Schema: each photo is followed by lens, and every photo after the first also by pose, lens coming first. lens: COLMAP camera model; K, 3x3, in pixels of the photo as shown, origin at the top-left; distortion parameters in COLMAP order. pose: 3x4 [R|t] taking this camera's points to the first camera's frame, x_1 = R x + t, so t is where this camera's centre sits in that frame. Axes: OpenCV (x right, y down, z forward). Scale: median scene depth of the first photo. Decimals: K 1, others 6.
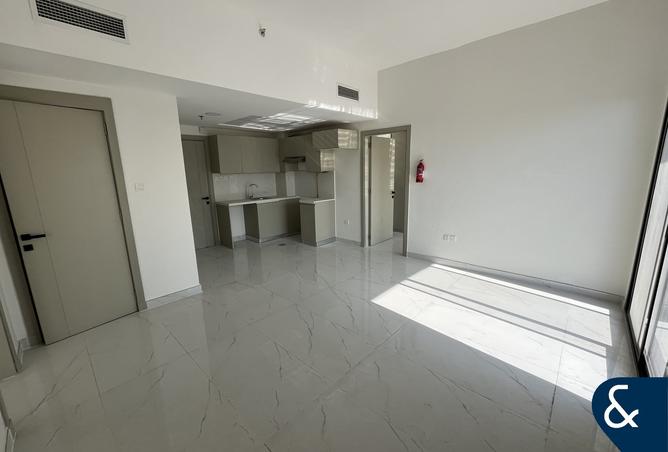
lens RADIAL K [[270.5, 0, 336.6], [0, 270.5, 224.5], [0, 0, 1]] dist [-0.001276, -0.000260]
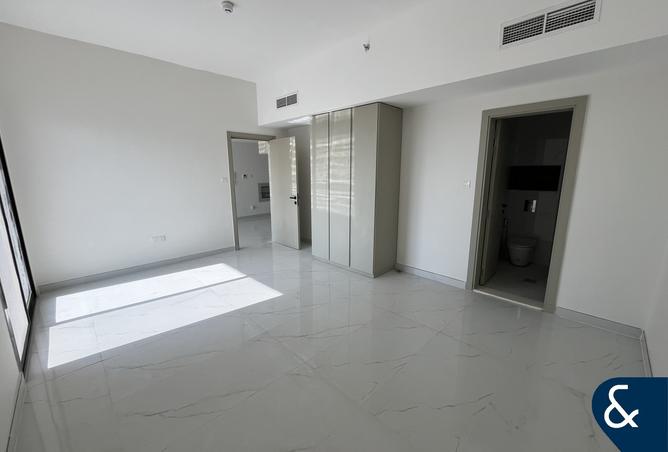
lens RADIAL K [[270.5, 0, 336.6], [0, 270.5, 224.5], [0, 0, 1]] dist [-0.001276, -0.000260]
pose [[-0.002804, 0.220502, -0.975383, 1.134798], [-0.188832, 0.957722, 0.217052, -0.262766], [0.982005, 0.184792, 0.038952, 1.154522]]
